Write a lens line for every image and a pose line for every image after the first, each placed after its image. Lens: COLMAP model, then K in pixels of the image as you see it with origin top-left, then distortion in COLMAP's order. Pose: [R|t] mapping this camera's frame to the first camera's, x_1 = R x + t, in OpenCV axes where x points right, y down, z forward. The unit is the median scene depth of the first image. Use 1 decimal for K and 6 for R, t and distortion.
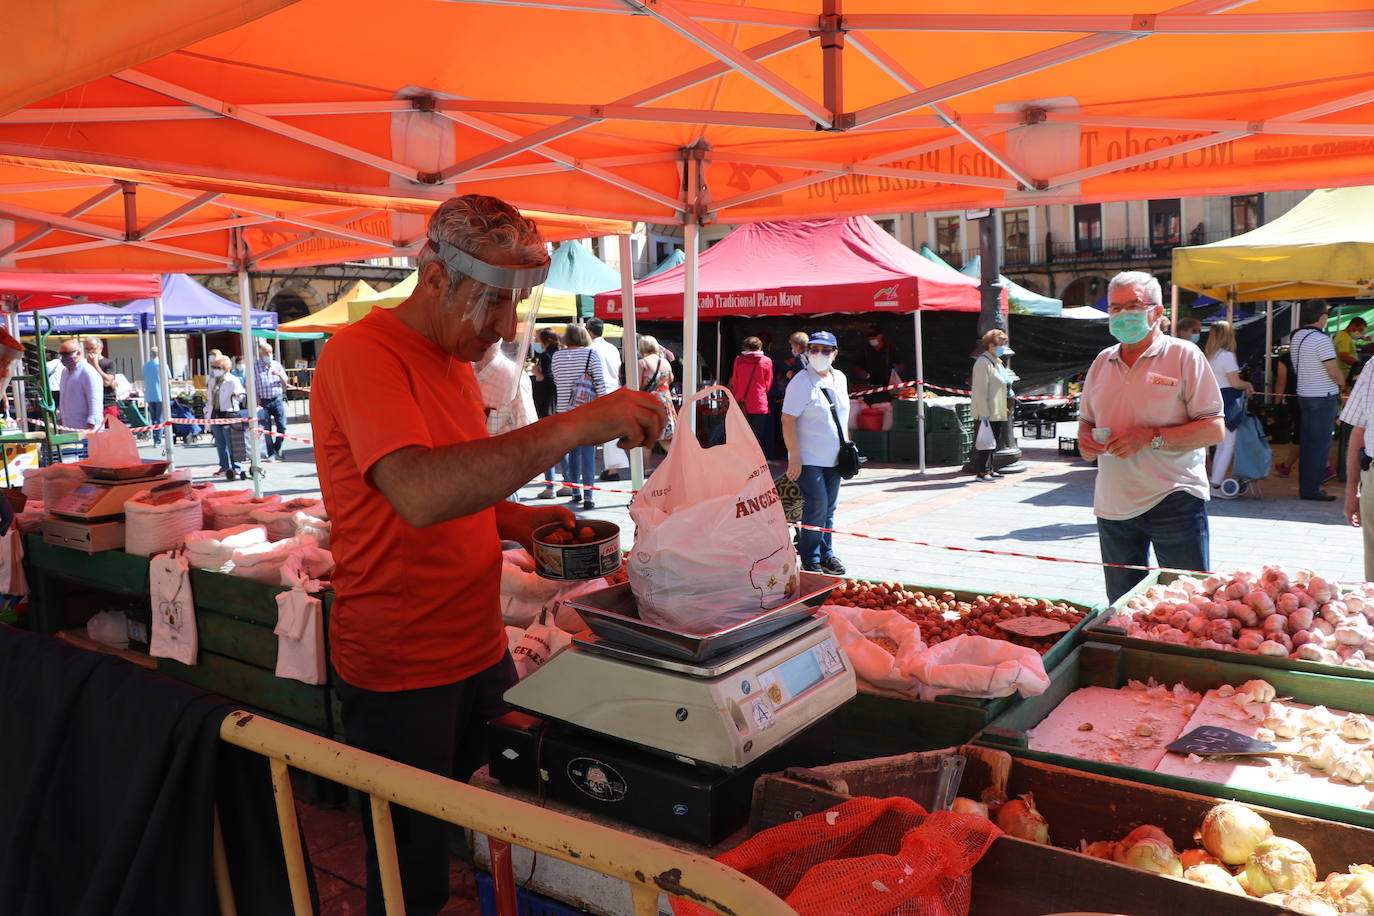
lens RADIAL K [[1173.8, 0, 663.2], [0, 1173.8, 476.6], [0, 0, 1]] dist [-0.183533, 0.175328]
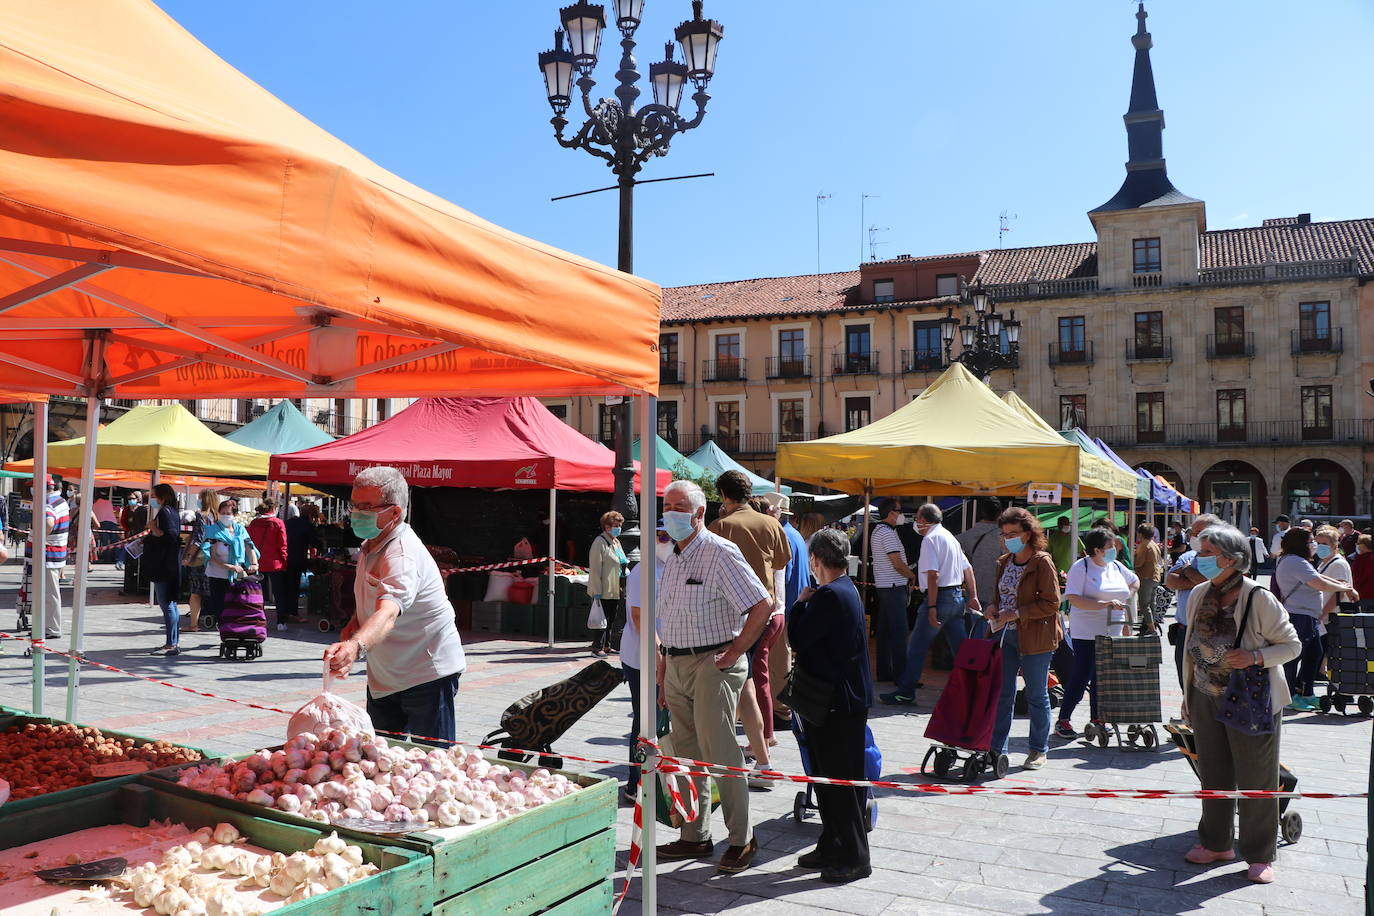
lens RADIAL K [[1173.8, 0, 663.2], [0, 1173.8, 476.6], [0, 0, 1]] dist [-0.183533, 0.175328]
pose [[0.985532, 0.062051, 0.157720, 0.148713], [-0.038457, 0.988170, -0.148464, -0.002133], [-0.165067, 0.140251, 0.976260, -0.044780]]
